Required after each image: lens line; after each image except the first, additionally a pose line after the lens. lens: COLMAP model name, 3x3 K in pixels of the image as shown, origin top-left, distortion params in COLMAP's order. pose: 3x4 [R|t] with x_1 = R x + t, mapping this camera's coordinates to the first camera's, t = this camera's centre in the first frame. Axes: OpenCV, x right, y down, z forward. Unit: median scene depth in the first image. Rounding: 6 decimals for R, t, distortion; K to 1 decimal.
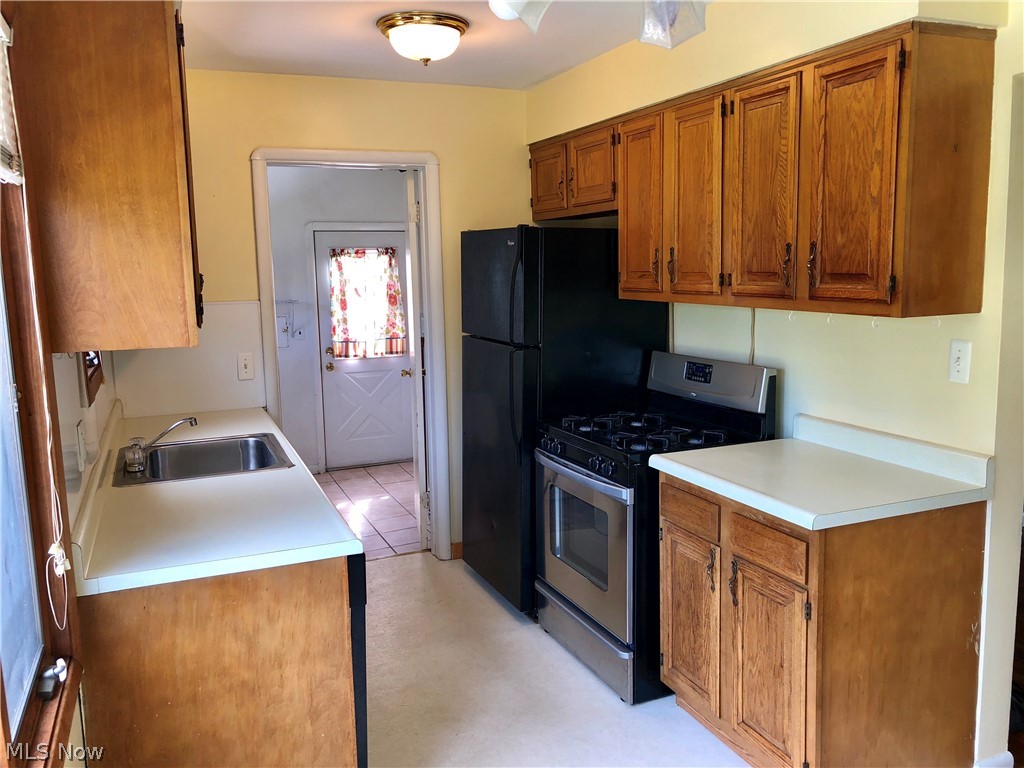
lens RADIAL K [[840.8, 0, 512.0], [0, 840.8, 384.0], [0, 0, 1]] dist [-0.004011, -0.002792]
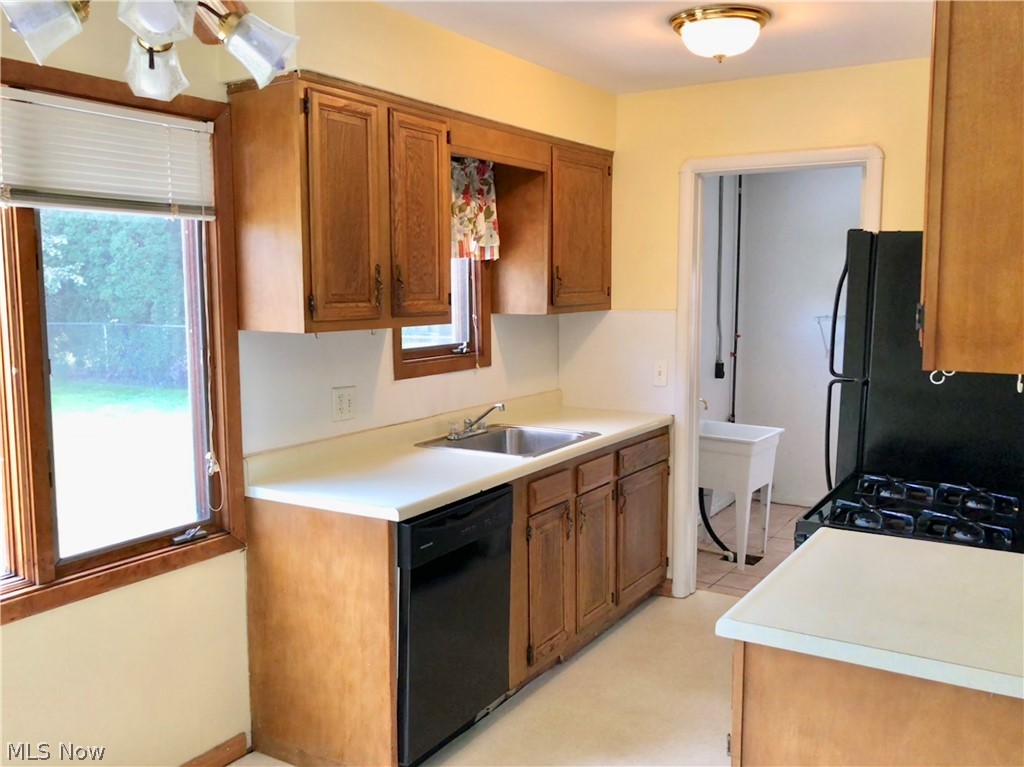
lens RADIAL K [[904.9, 0, 512.0], [0, 904.9, 383.5], [0, 0, 1]] dist [0.001648, 0.001980]
pose [[0.578478, 0.111195, -0.808084, 0.935621], [-0.126512, 0.990908, 0.045787, -0.069427], [0.805828, 0.075746, 0.587286, 0.389063]]
